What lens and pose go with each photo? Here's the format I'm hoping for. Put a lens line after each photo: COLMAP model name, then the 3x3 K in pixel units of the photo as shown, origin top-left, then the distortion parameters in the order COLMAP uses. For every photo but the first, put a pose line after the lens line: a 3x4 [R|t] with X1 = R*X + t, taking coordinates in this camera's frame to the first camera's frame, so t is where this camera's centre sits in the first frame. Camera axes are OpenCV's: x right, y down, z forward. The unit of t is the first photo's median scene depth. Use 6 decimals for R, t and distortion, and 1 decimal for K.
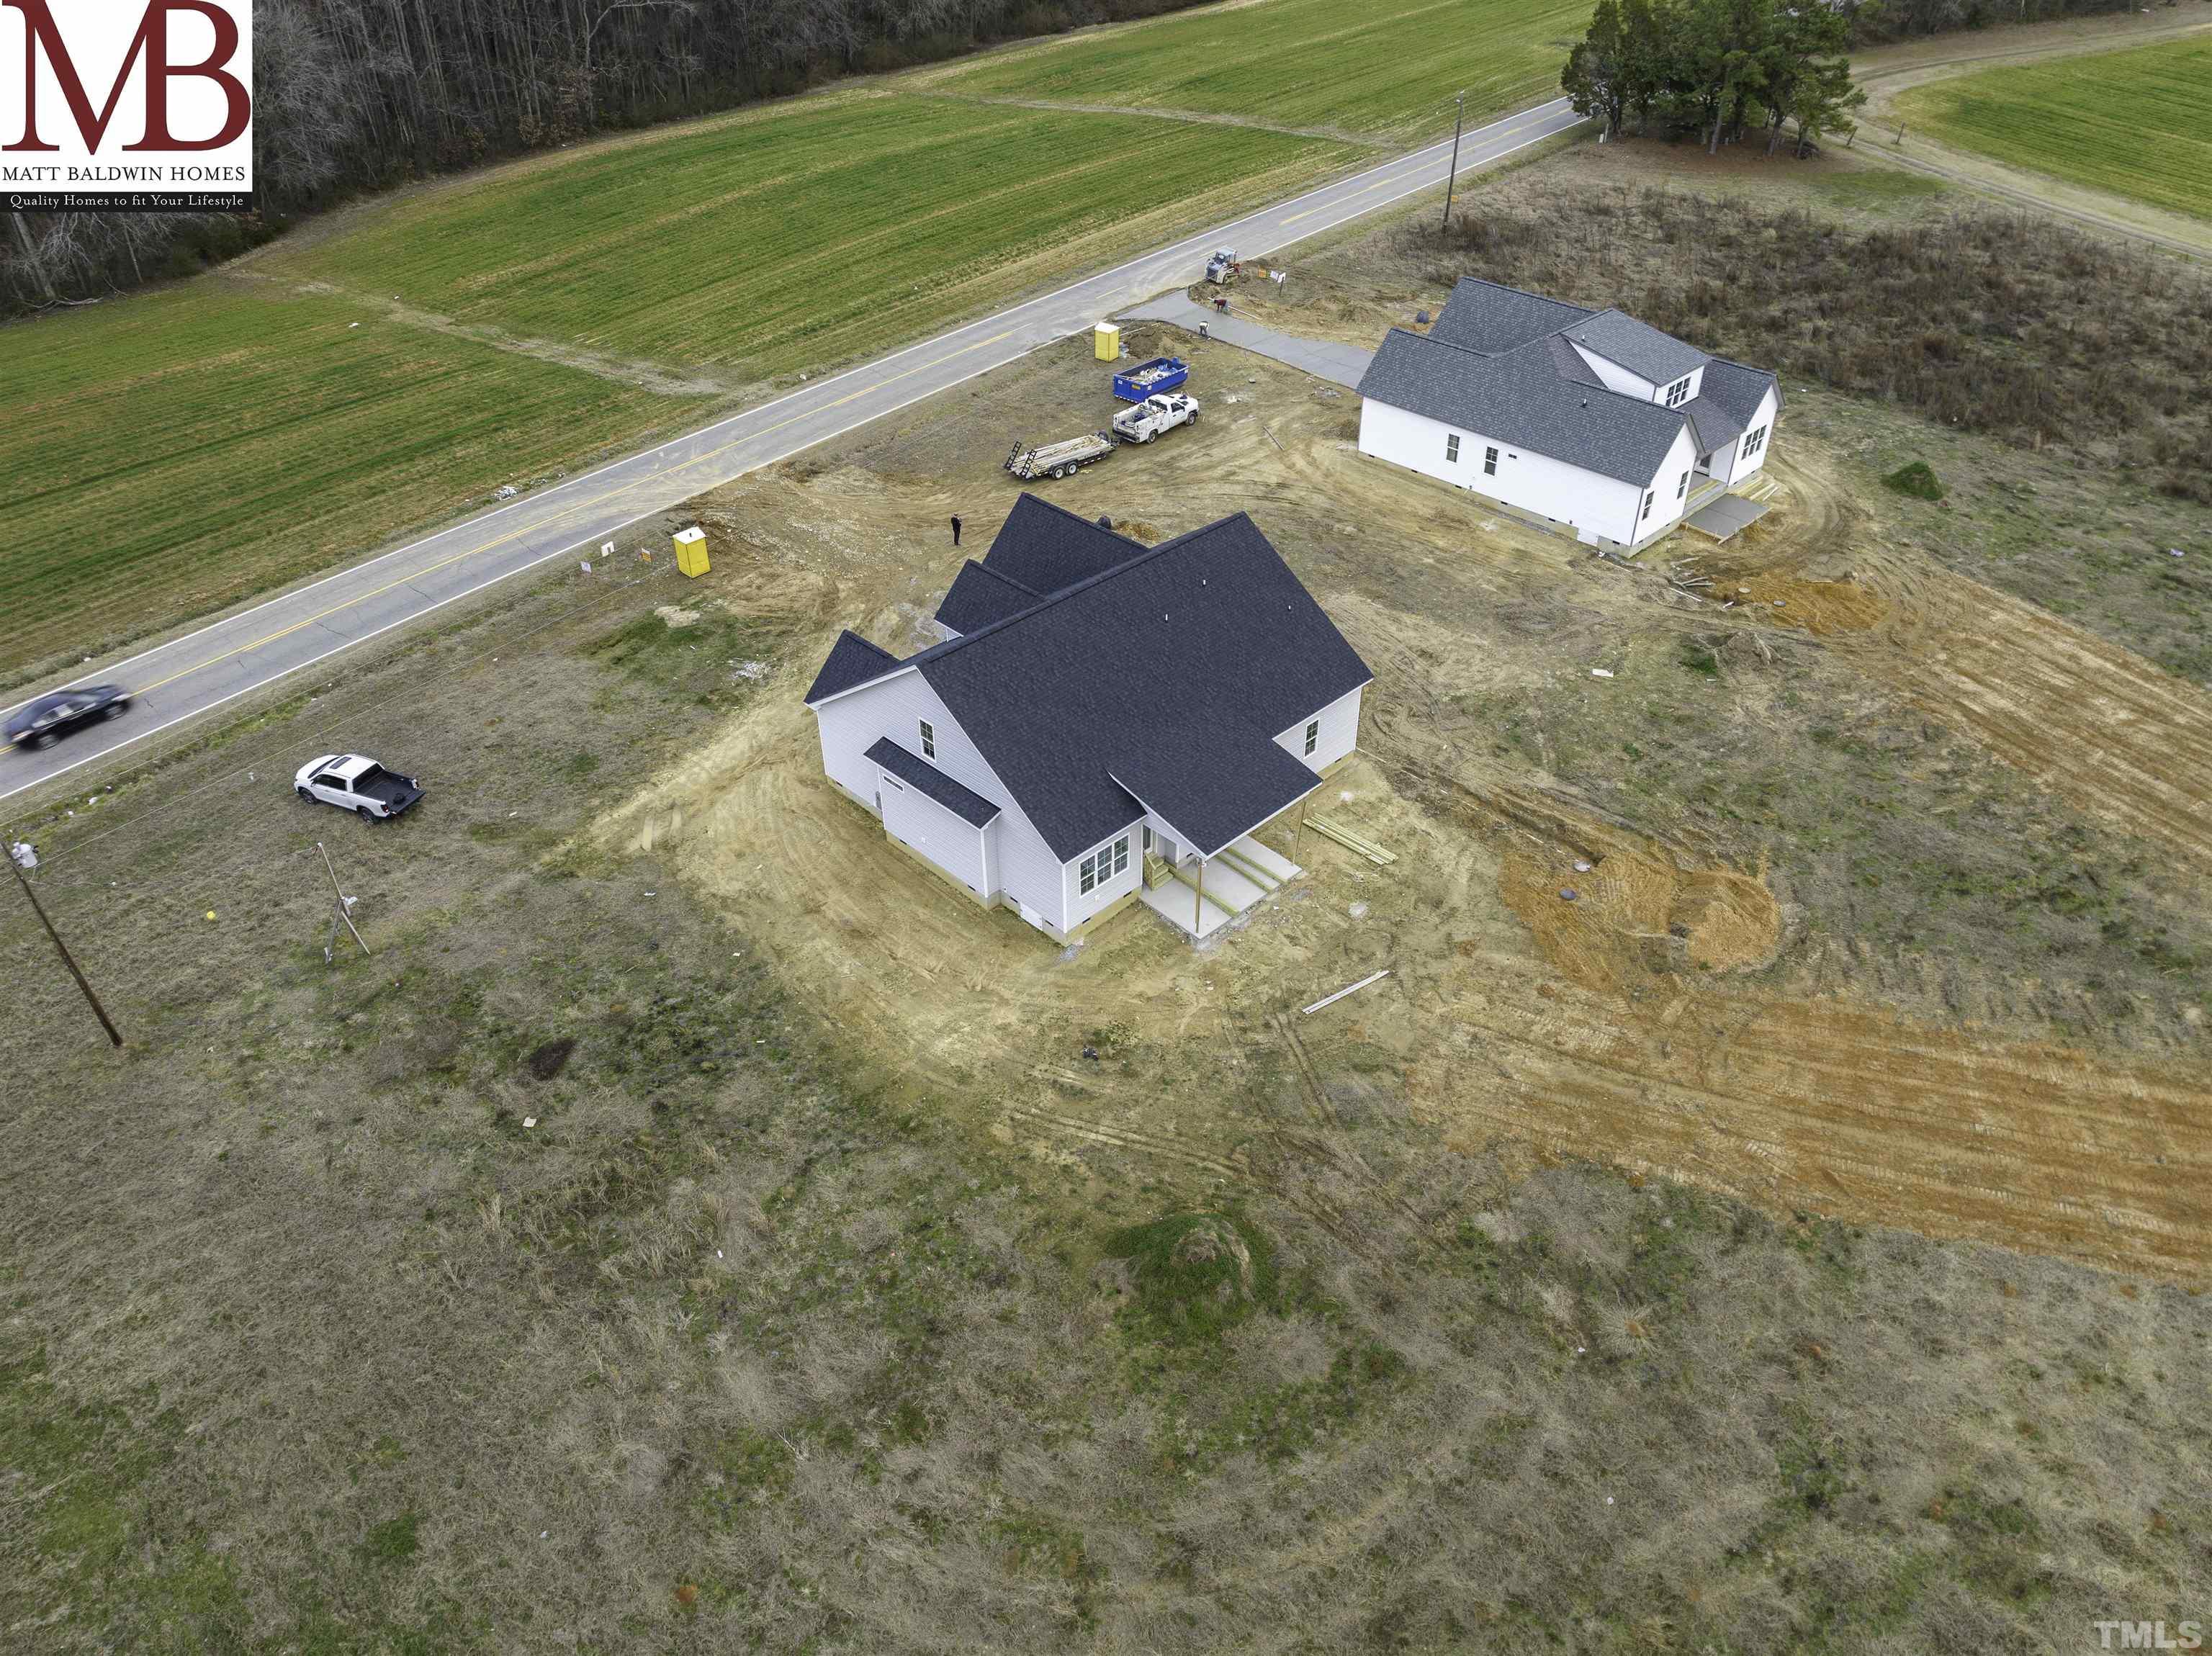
lens RADIAL K [[1560.2, 0, 1112.5], [0, 1560.2, 832.8], [0, 0, 1]] dist [-0.043177, 0.006744]
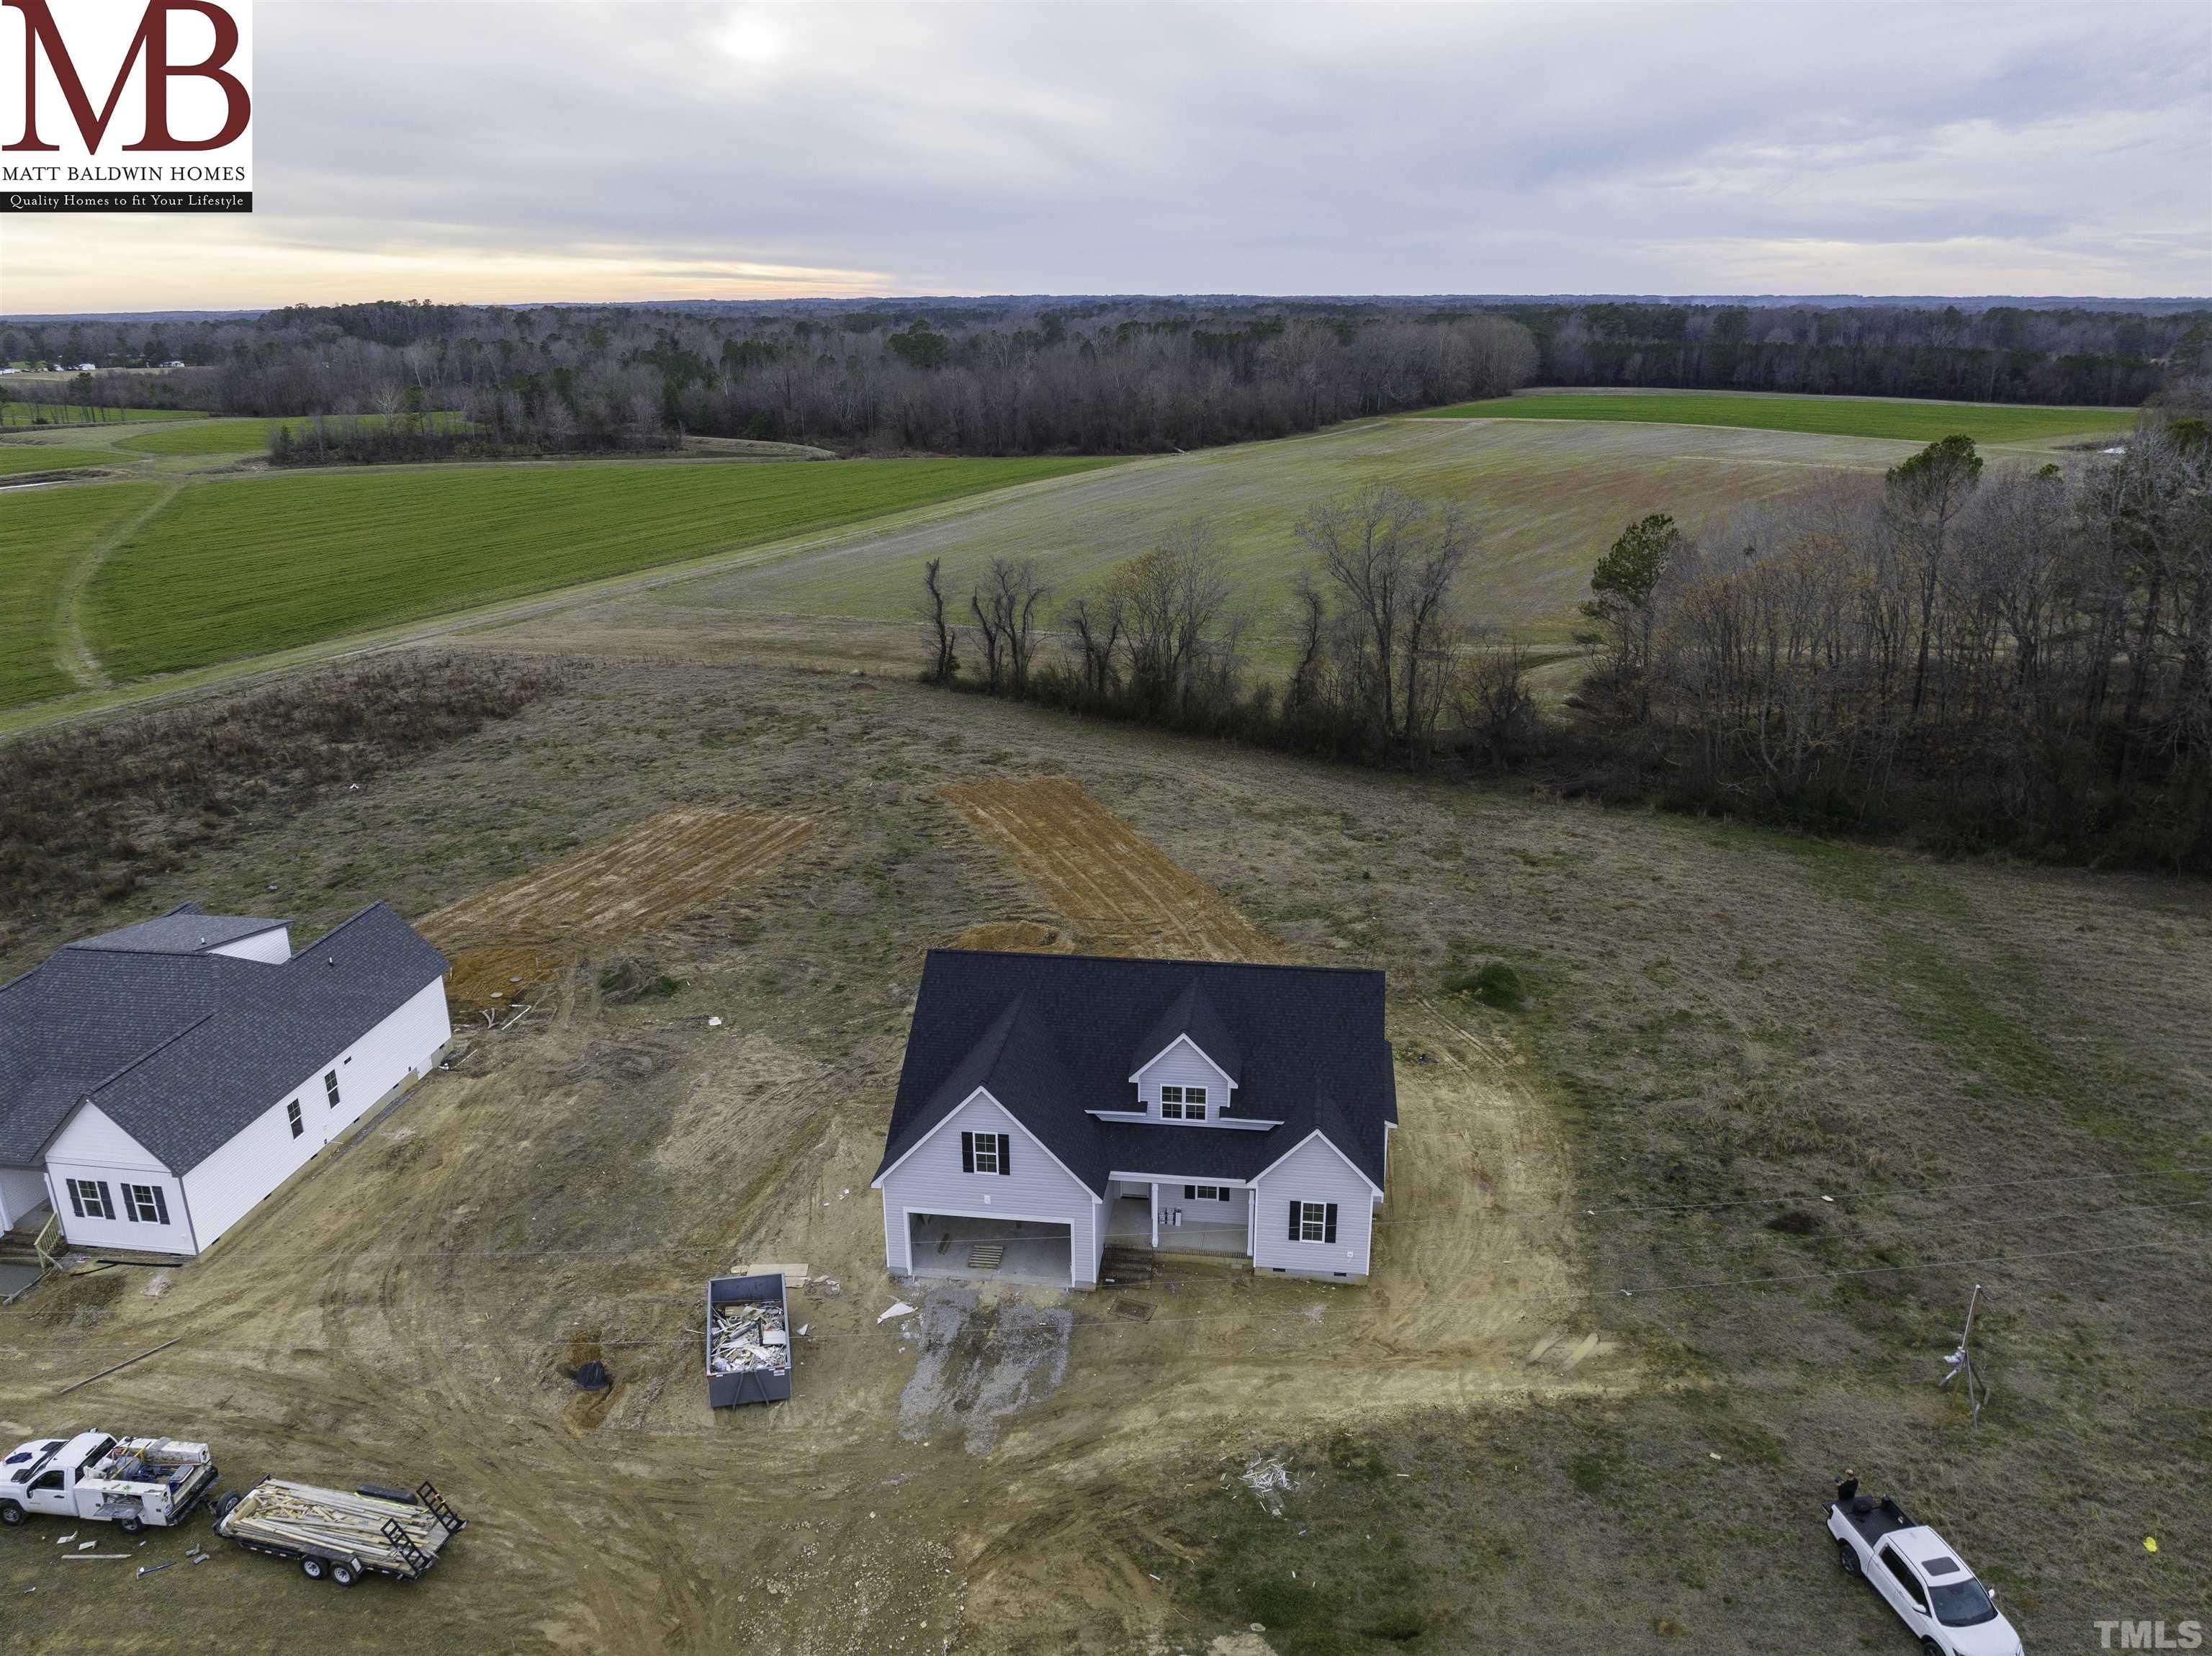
lens RADIAL K [[1560.2, 0, 1102.0], [0, 1560.2, 825.6], [0, 0, 1]] dist [-0.043177, 0.006744]
pose [[-0.604579, -0.251883, 0.755671, -0.751298], [0.481551, 0.640115, 0.598633, -0.859471], [-0.634502, 0.725816, -0.265706, 1.266785]]
